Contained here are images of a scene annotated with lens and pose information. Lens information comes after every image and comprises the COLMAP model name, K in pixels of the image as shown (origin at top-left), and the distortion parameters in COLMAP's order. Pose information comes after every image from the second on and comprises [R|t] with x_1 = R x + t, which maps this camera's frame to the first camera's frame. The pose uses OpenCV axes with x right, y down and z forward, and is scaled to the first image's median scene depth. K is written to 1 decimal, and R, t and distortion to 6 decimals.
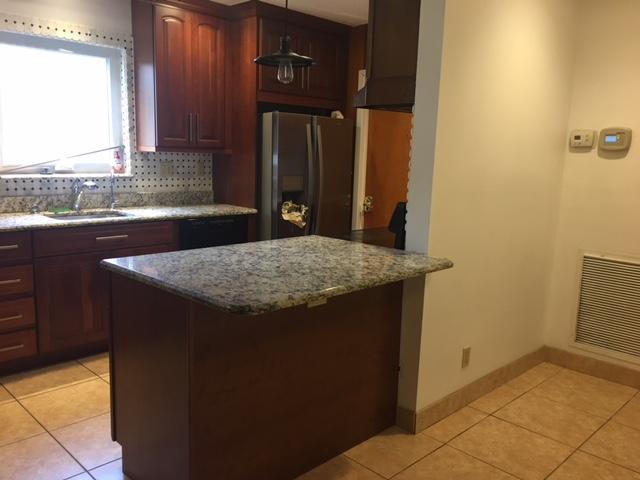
lens RADIAL K [[552.8, 0, 321.9], [0, 552.8, 239.0], [0, 0, 1]] dist [0.073411, -0.099093]
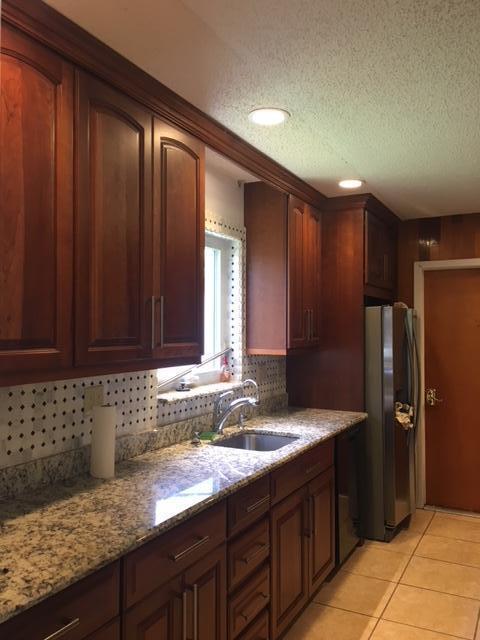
lens RADIAL K [[552.8, 0, 238.7], [0, 552.8, 320.6], [0, 0, 1]] dist [0.073411, -0.099093]
pose [[0.953580, -0.024431, 0.300147, -0.591459], [0.074775, 0.984697, -0.157415, -0.076533], [-0.291708, 0.172552, 0.940815, 0.201012]]
